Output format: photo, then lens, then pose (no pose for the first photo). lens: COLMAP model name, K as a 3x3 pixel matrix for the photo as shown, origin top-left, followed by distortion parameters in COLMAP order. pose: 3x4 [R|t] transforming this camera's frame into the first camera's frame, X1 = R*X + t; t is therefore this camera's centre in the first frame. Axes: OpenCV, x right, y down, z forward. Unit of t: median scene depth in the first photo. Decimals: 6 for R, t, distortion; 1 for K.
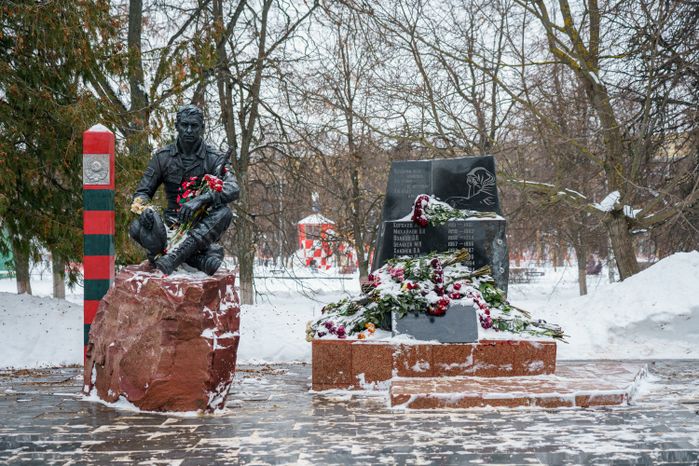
lens RADIAL K [[1244.3, 0, 345.7], [0, 1244.3, 236.8], [0, 0, 1]] dist [0.140168, 0.000000]
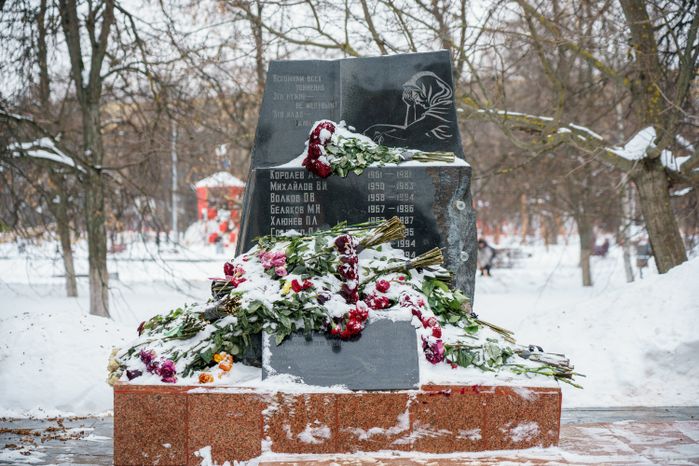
lens RADIAL K [[1645.4, 0, 350.5], [0, 1645.4, 234.7], [0, 0, 1]] dist [0.202940, 0.000000]
pose [[0.998820, 0.001747, 0.048530, 0.037382], [-0.002620, 0.999836, 0.017922, 0.003916], [-0.048490, -0.018028, 0.998661, 0.257659]]
